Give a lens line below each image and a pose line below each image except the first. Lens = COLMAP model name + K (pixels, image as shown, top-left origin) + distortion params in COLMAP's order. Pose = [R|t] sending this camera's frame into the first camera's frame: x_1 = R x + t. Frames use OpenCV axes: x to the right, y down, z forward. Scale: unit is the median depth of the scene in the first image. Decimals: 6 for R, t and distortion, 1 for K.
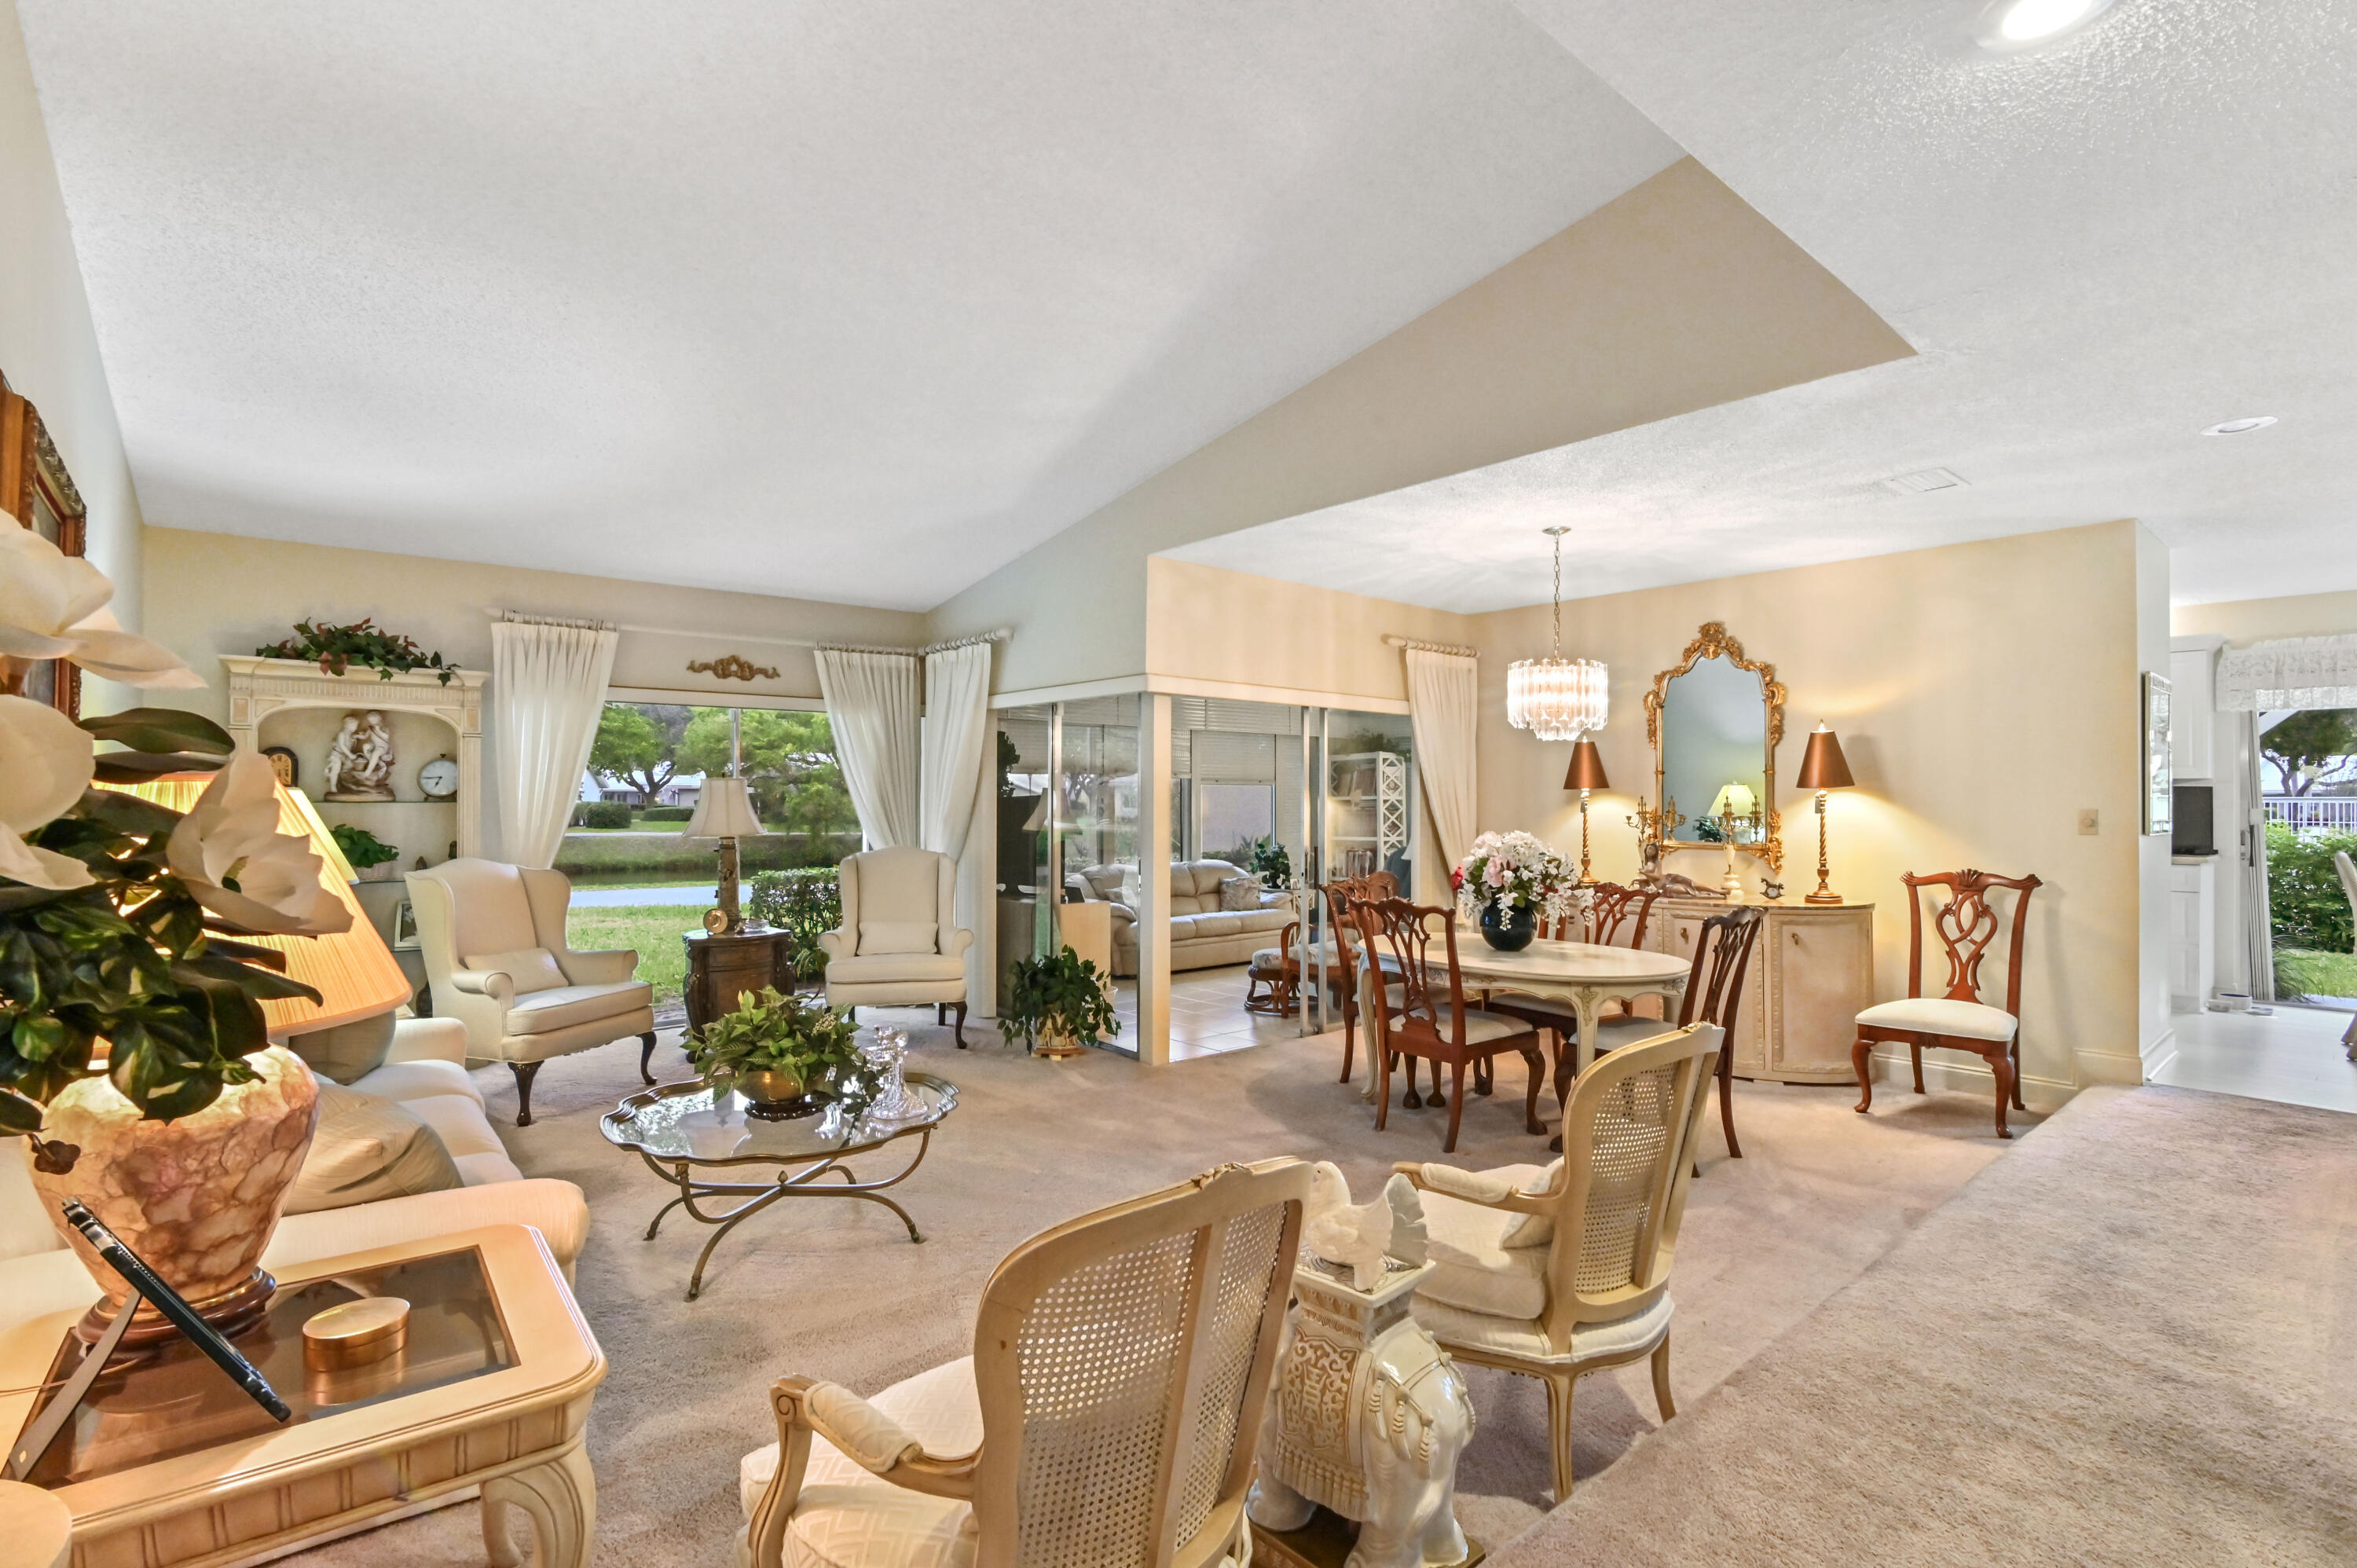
lens RADIAL K [[1092.4, 0, 1181.5], [0, 1092.4, 772.9], [0, 0, 1]] dist [-0.016993, 0.000024]
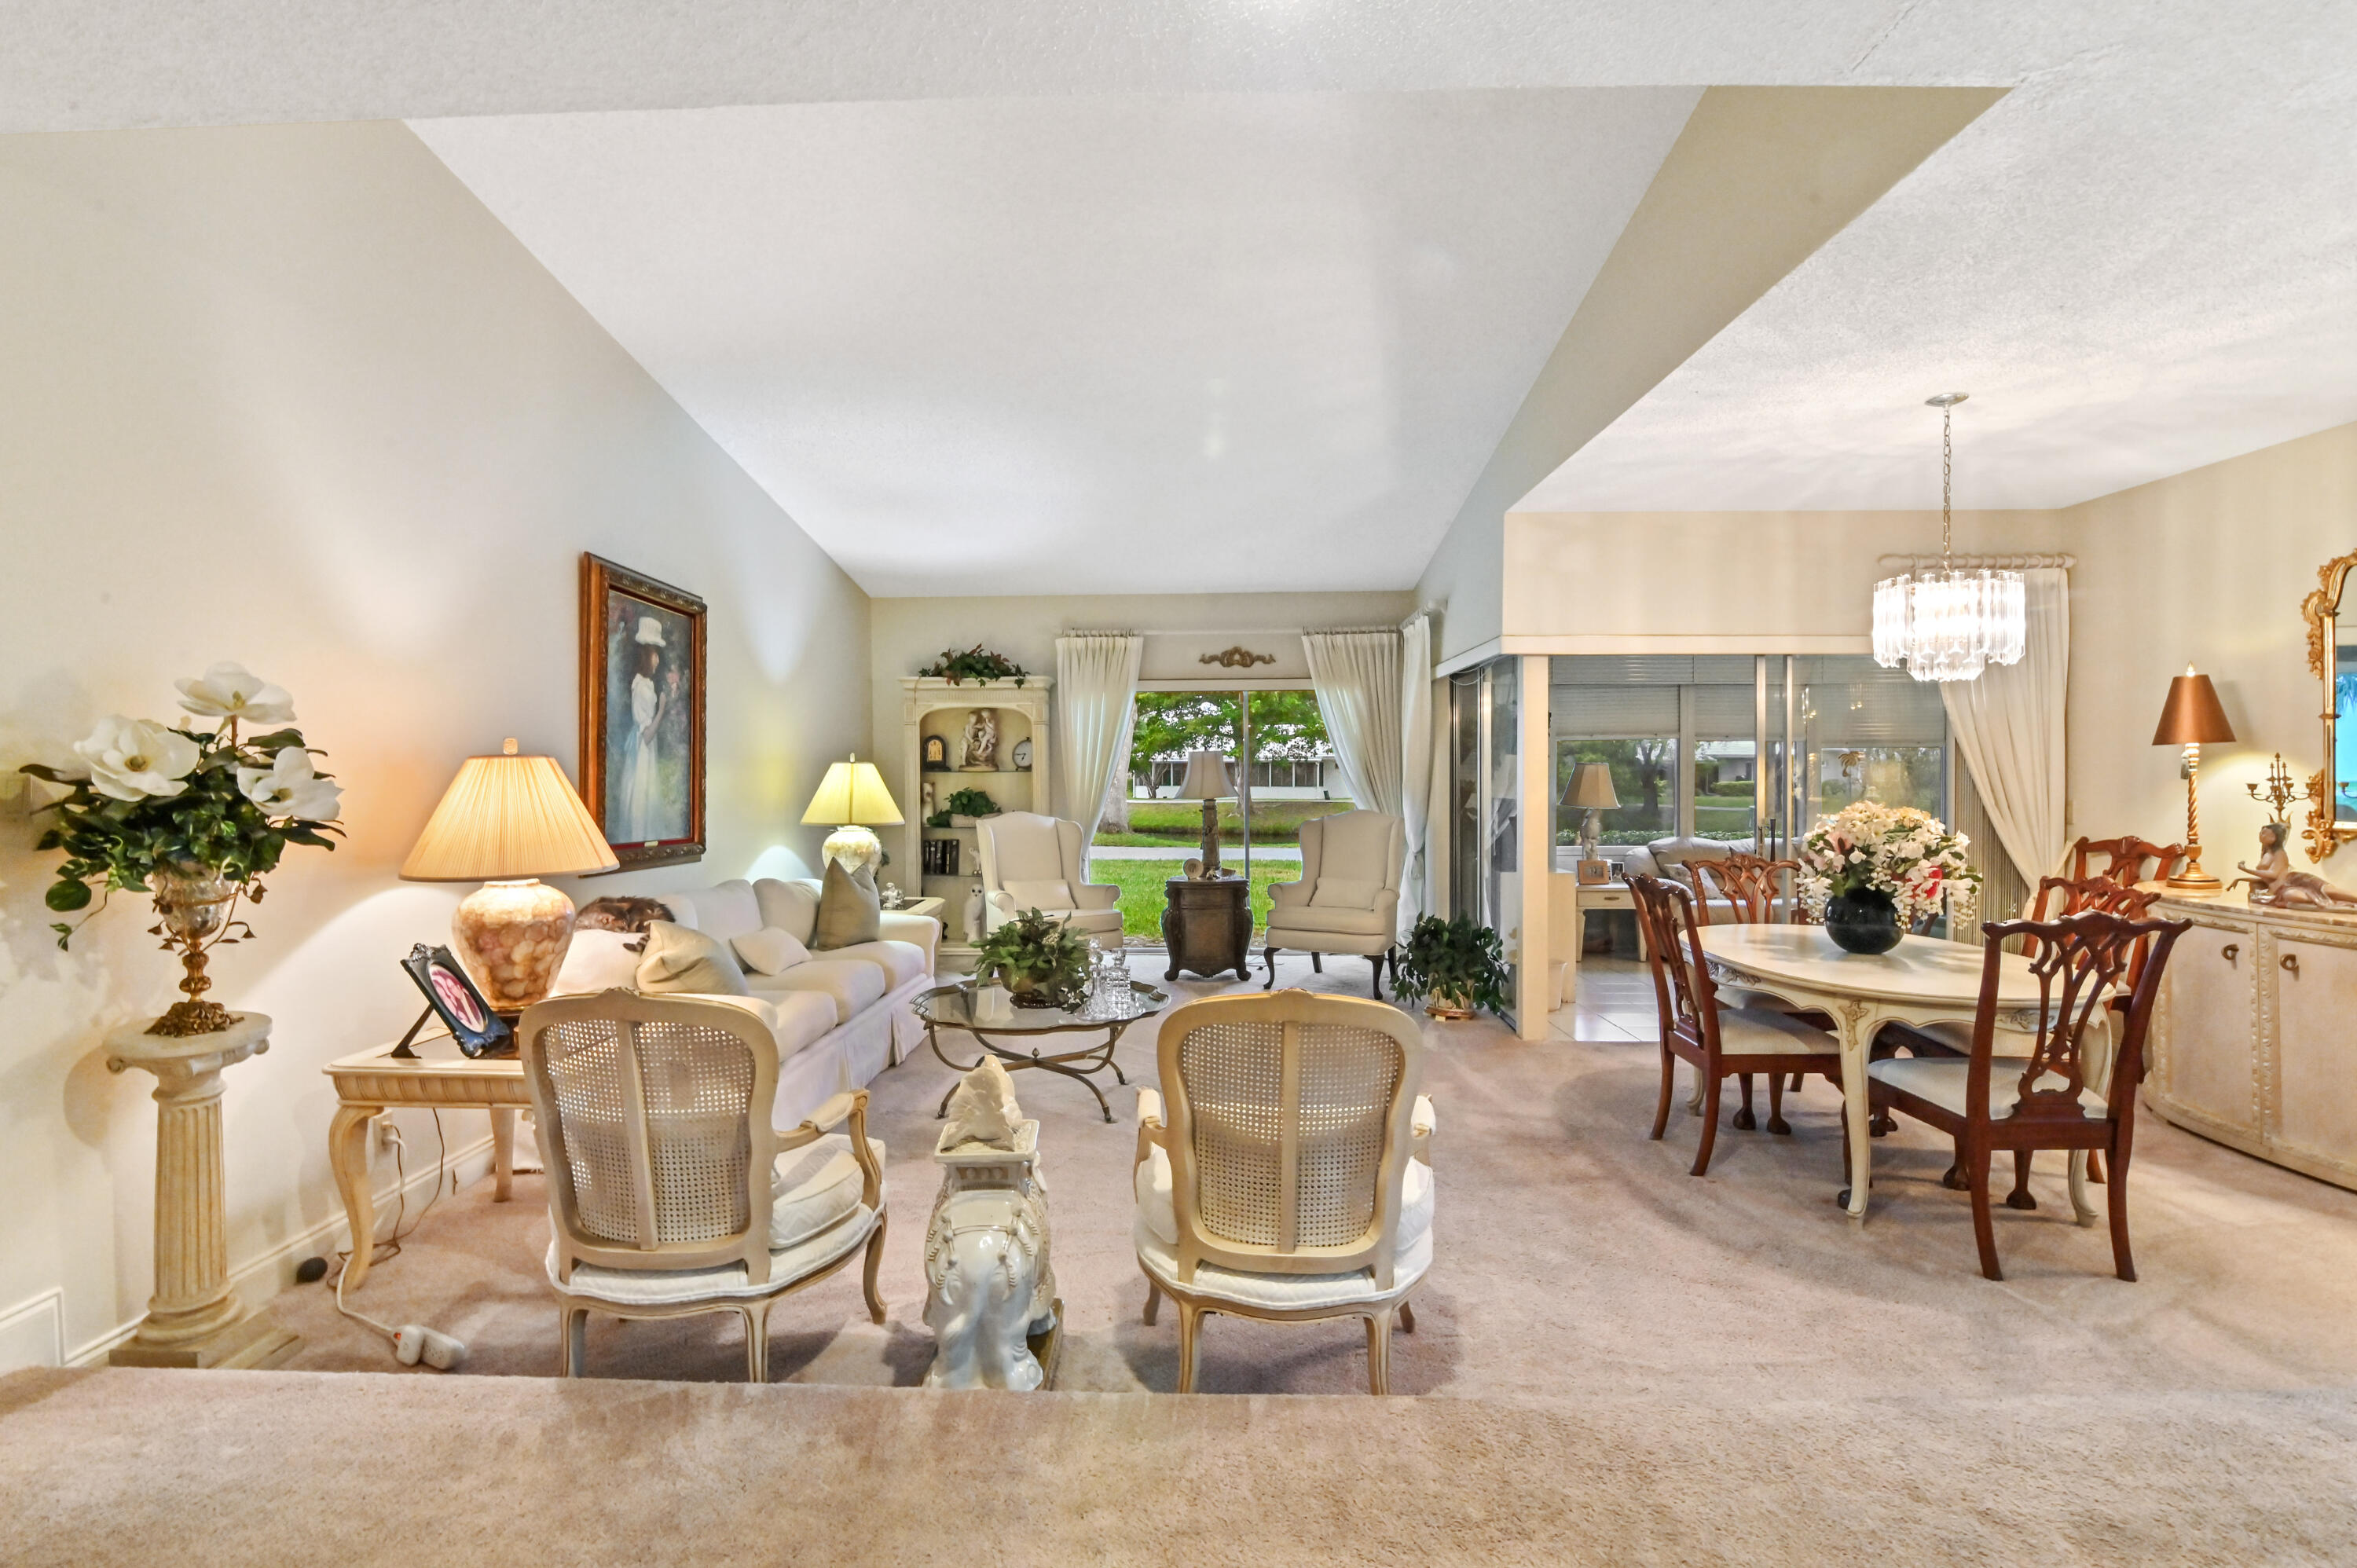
lens RADIAL K [[1092.4, 0, 1181.5], [0, 1092.4, 772.9], [0, 0, 1]] dist [-0.016993, 0.000024]
pose [[0.749968, -0.004225, -0.661460, 0.379557], [0.021878, 0.999591, 0.018420, 0.006691], [0.661112, -0.028286, 0.749754, 0.078470]]
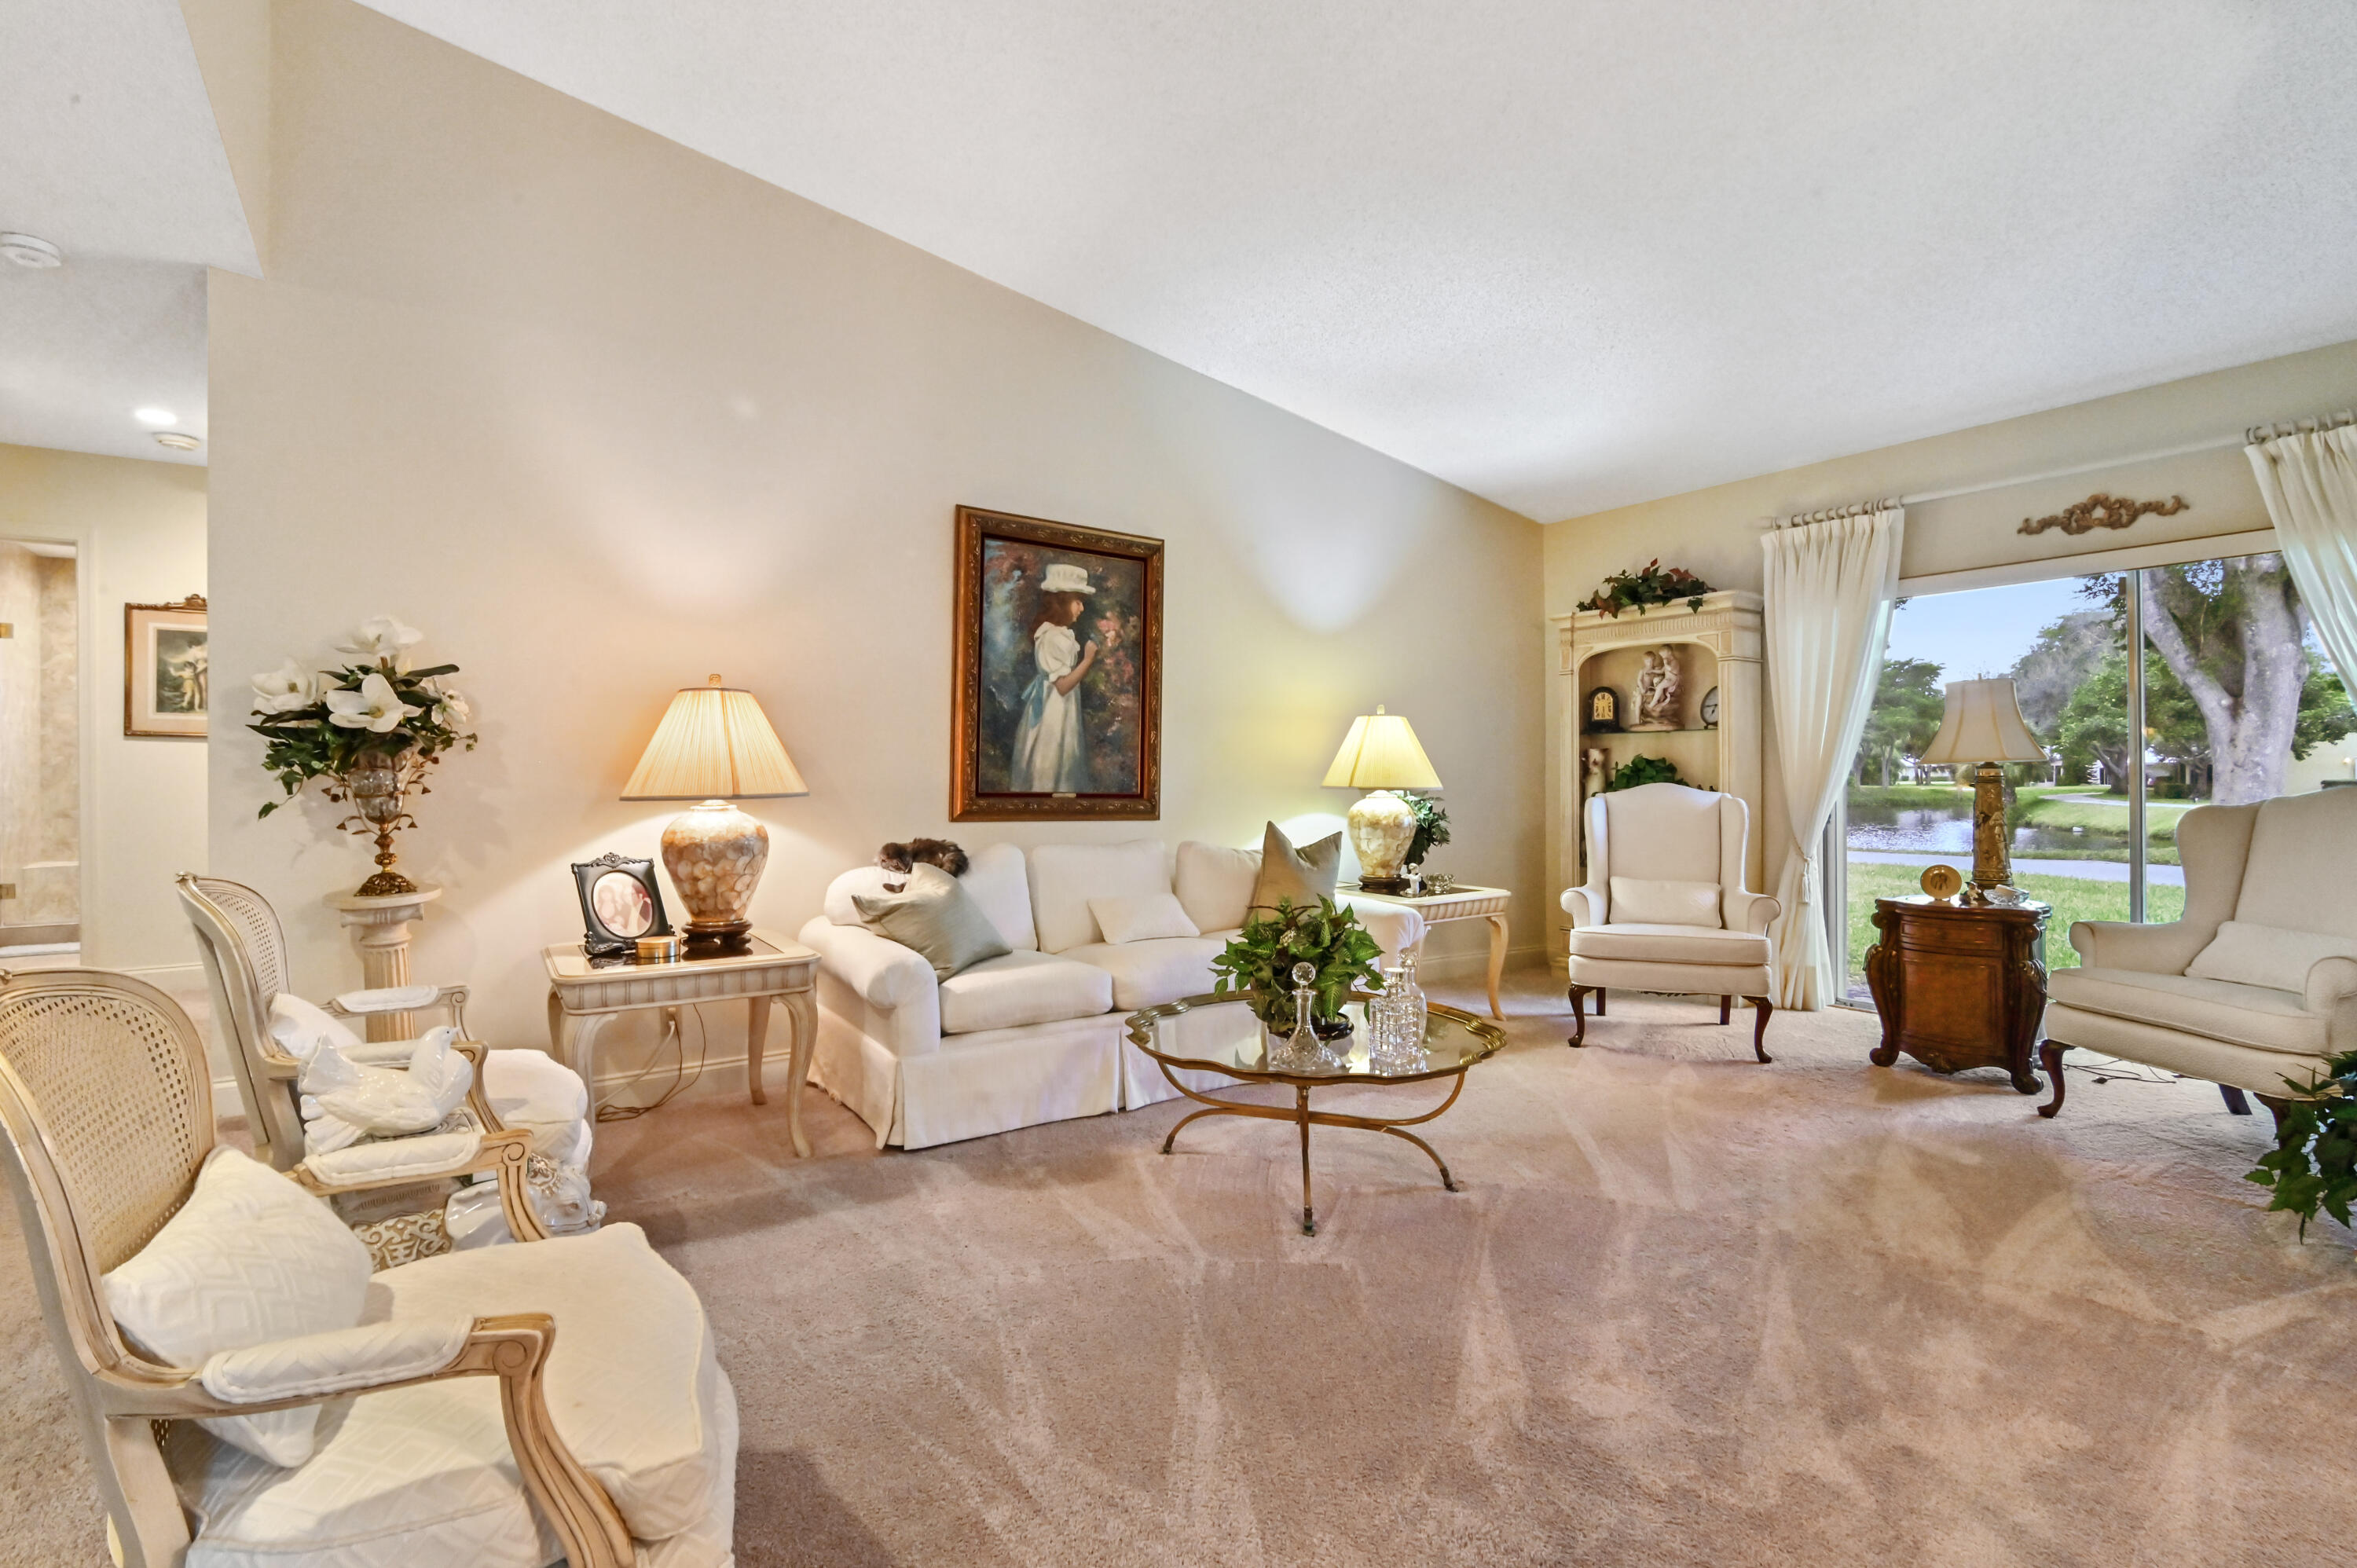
lens RADIAL K [[1092.4, 0, 1181.5], [0, 1092.4, 772.9], [0, 0, 1]] dist [-0.016993, 0.000024]
pose [[-0.092855, -0.003537, -0.995673, 0.331426], [0.026347, 0.999635, -0.006008, 0.056797], [0.995331, -0.026791, -0.092728, 0.585918]]
